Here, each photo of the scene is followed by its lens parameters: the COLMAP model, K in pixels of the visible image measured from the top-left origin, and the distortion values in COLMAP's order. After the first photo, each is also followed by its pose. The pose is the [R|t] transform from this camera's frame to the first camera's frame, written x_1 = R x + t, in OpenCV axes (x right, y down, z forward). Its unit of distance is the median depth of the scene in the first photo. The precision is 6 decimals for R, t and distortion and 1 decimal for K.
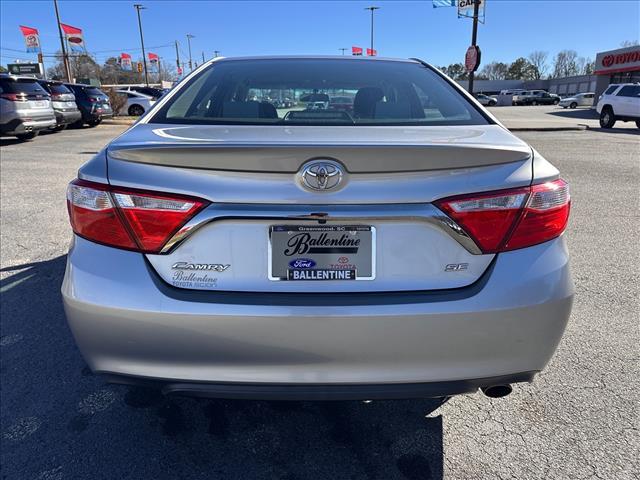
lens RADIAL K [[438.4, 0, 319.9], [0, 438.4, 230.7], [0, 0, 1]] dist [0.046148, -0.001080]
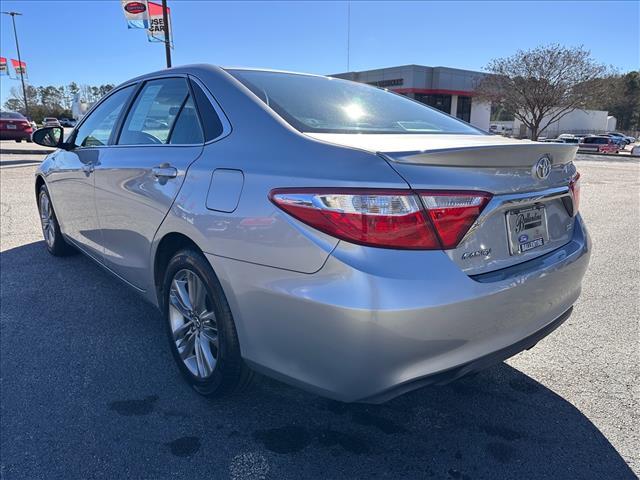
lens RADIAL K [[442.9, 0, 320.0], [0, 442.9, 240.0], [0, 0, 1]] dist [0.056124, -0.060351]
pose [[0.765235, -0.141723, 0.627957, -1.297799], [0.162686, 0.986377, 0.024364, -0.047426], [-0.622856, 0.083516, 0.777866, 0.361131]]
